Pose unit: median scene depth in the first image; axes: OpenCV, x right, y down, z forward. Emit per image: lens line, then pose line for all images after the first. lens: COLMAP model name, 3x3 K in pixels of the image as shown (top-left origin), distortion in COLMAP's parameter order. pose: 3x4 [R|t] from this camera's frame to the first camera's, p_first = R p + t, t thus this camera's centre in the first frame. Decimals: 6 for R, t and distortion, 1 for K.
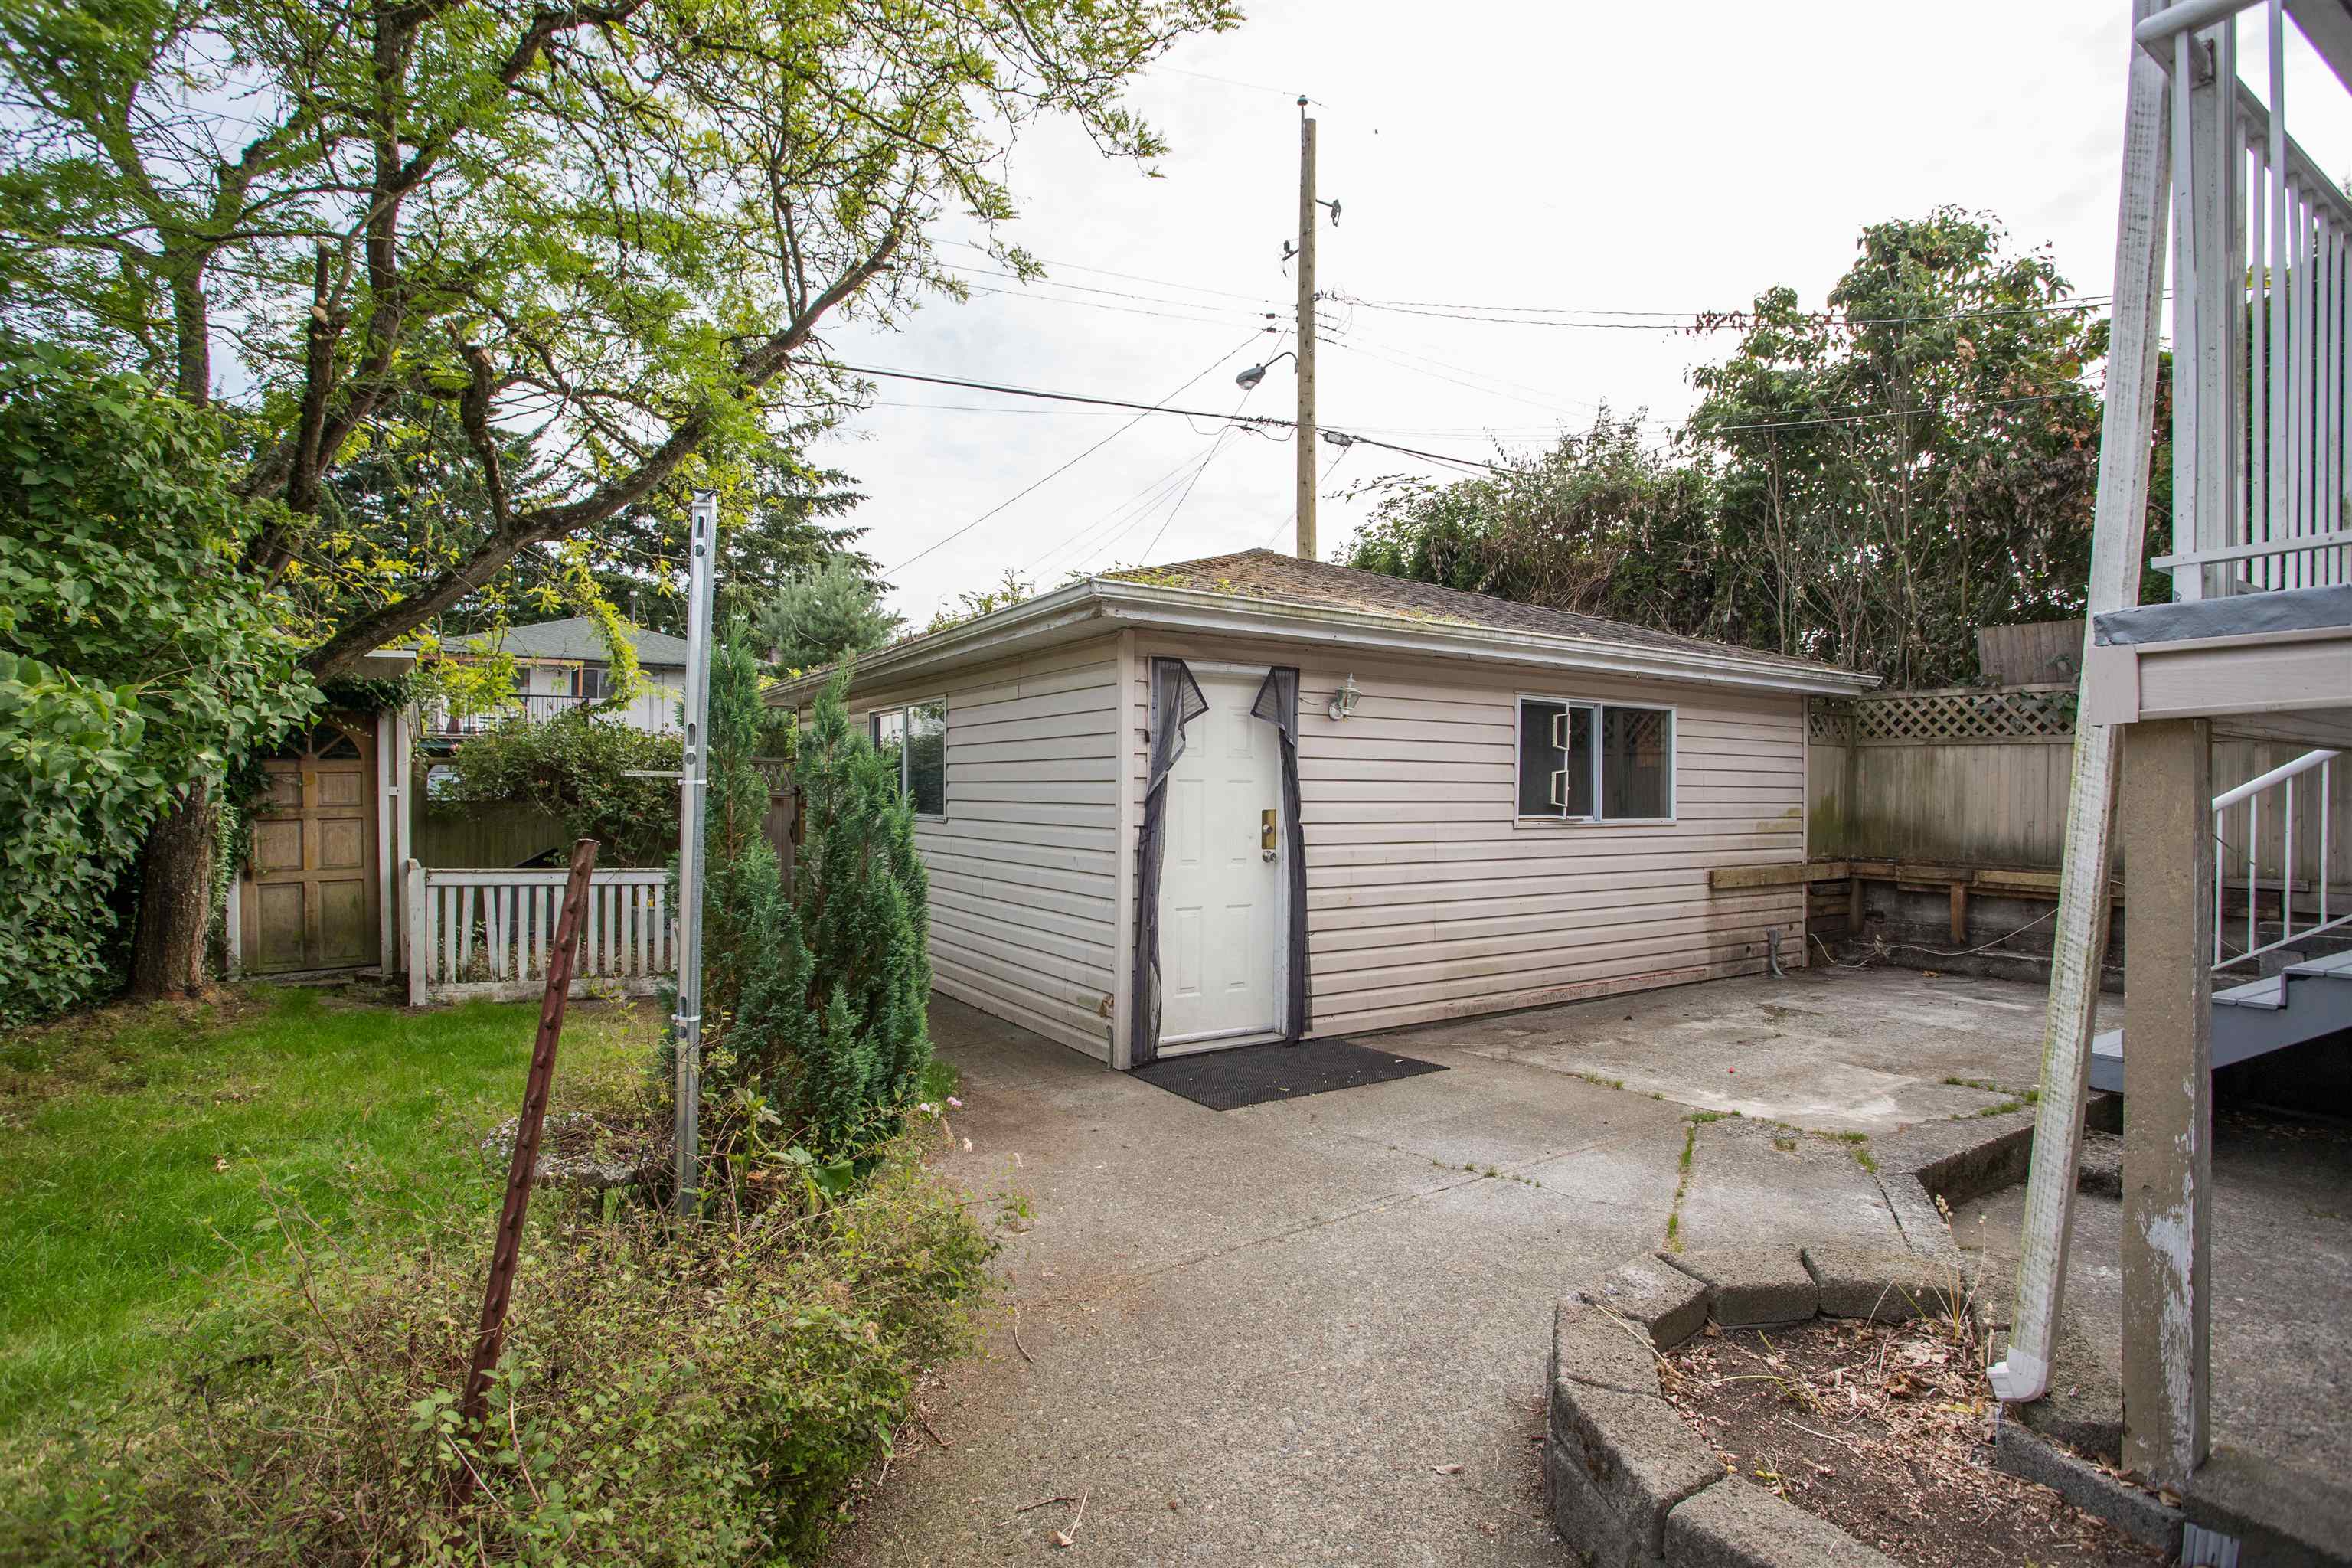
lens RADIAL K [[1126.8, 0, 1176.0], [0, 1126.8, 784.0], [0, 0, 1]] dist [-0.054434, 0.031142]
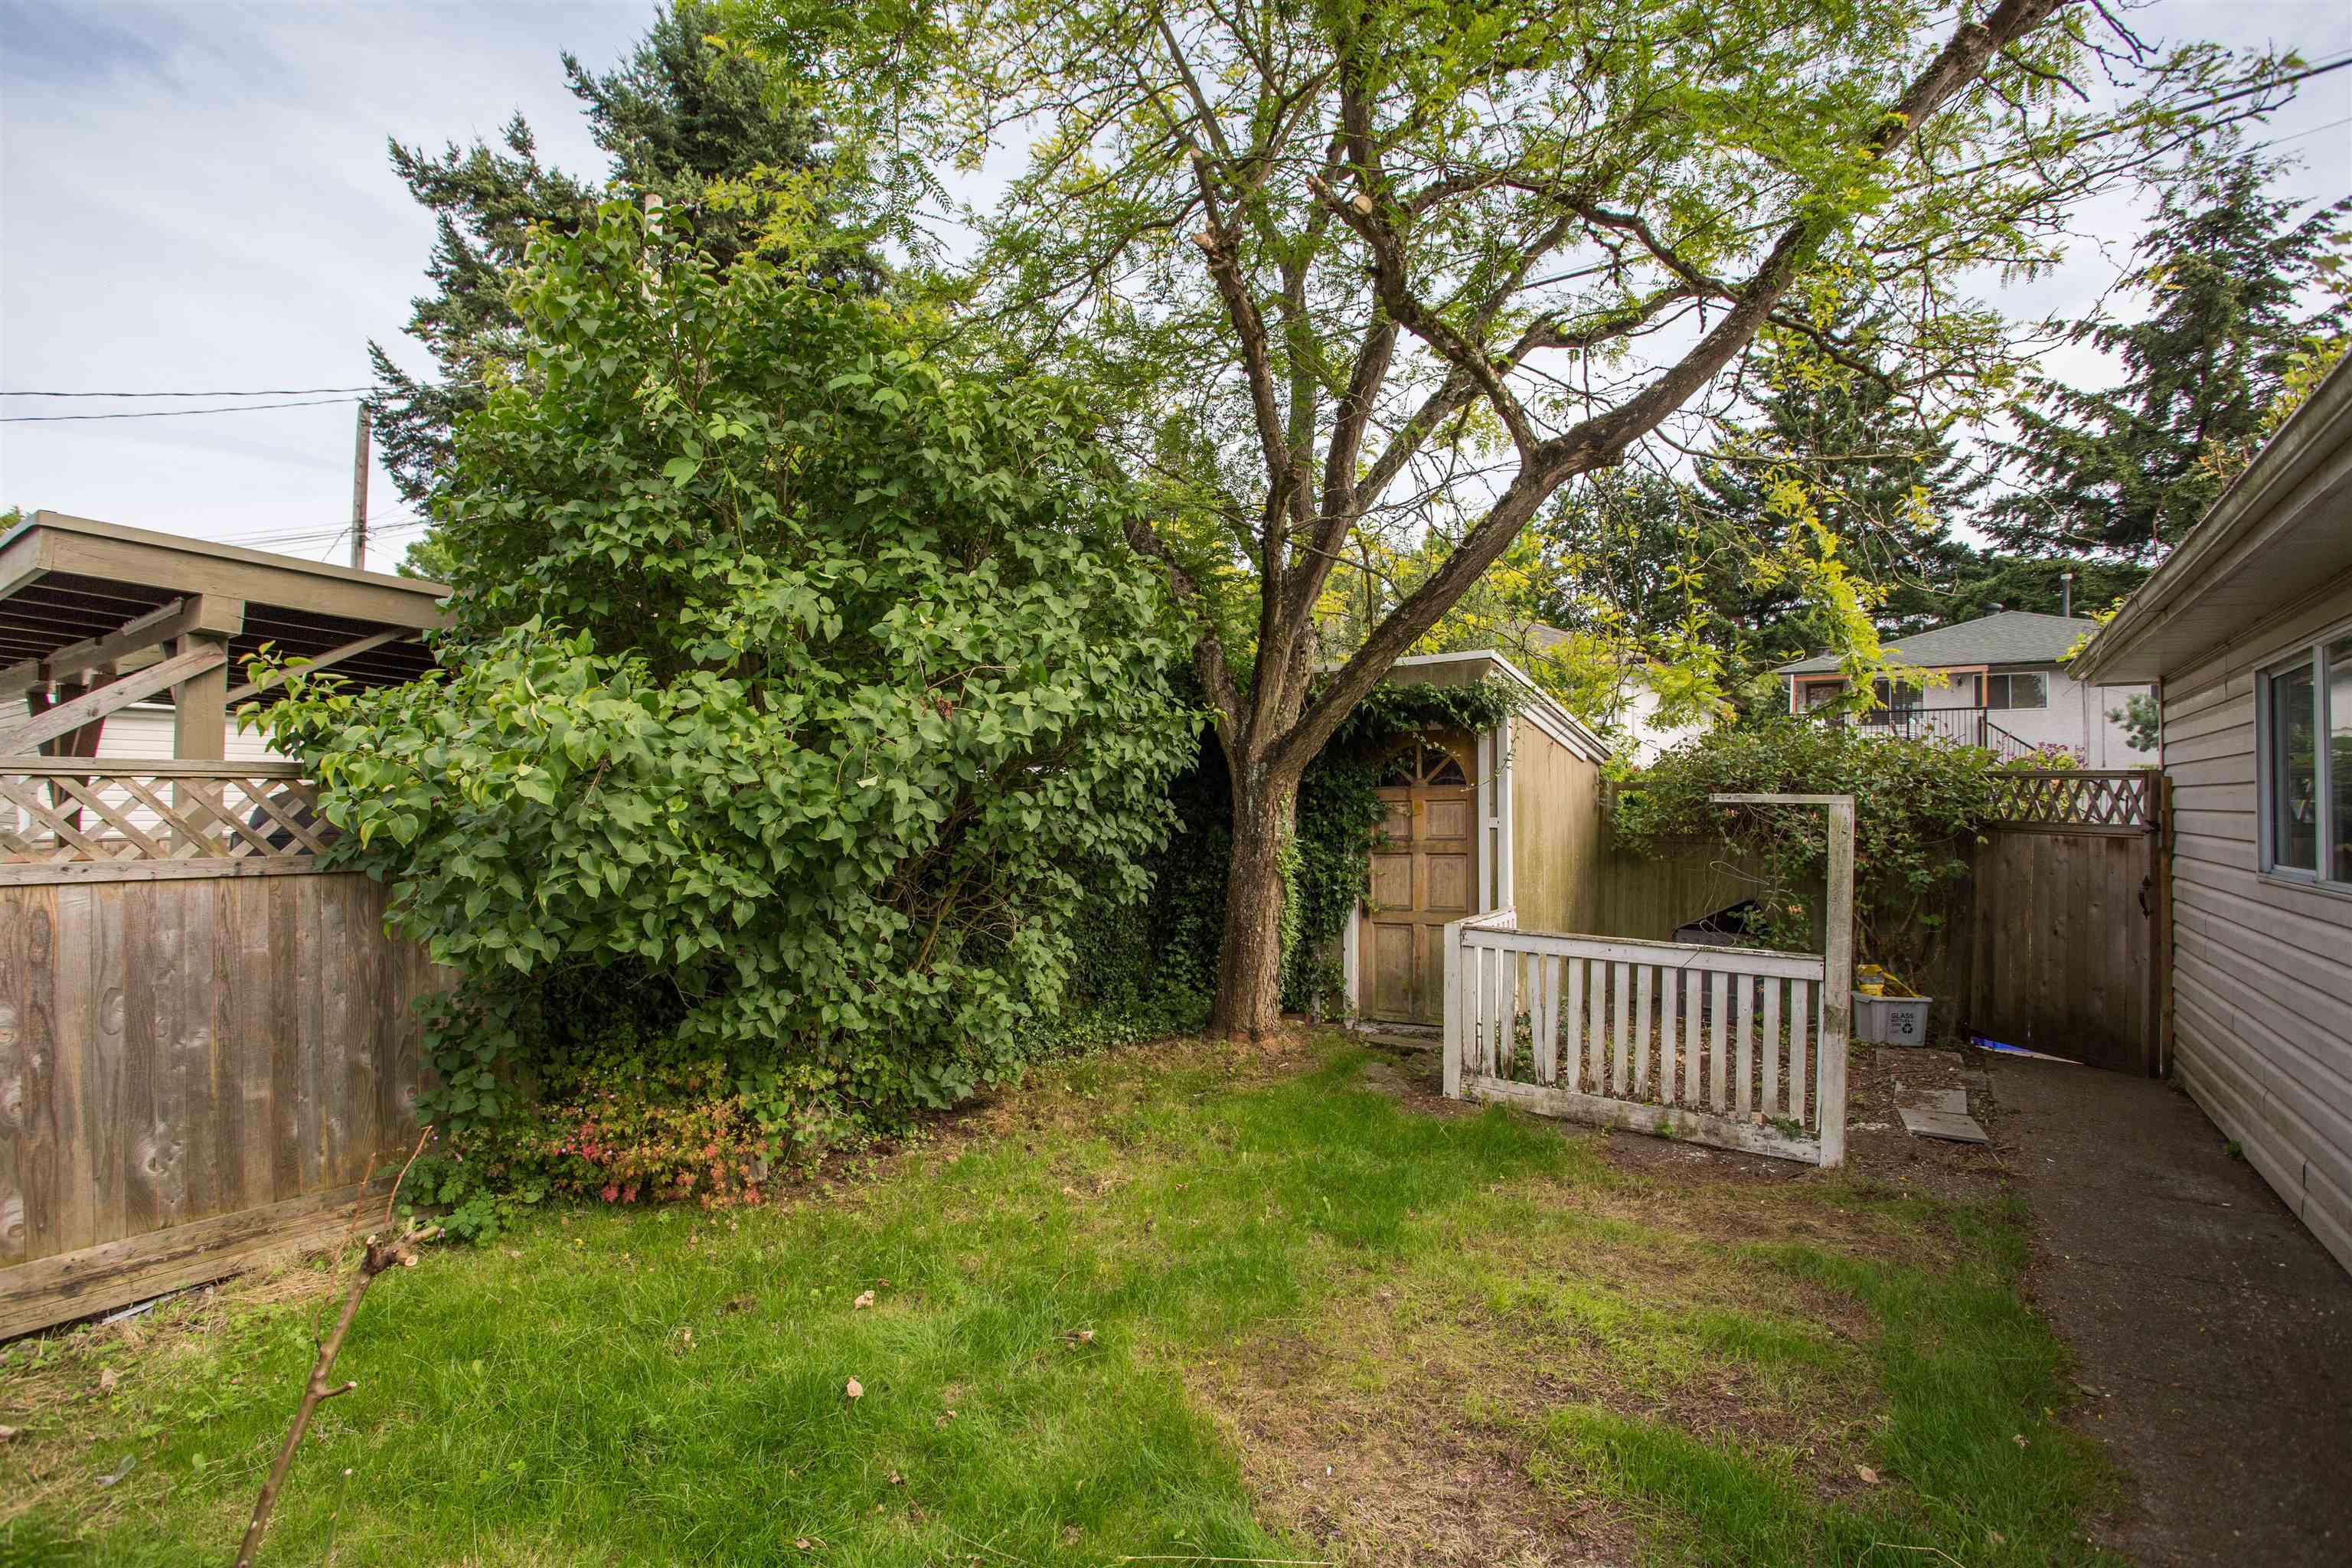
lens RADIAL K [[1126.8, 0, 1176.0], [0, 1126.8, 784.0], [0, 0, 1]] dist [-0.054434, 0.031142]
pose [[0.393675, -0.021766, -0.918992, -0.025887], [0.002869, 0.999744, -0.022450, -0.004417], [0.919245, 0.006201, 0.393637, 0.463968]]
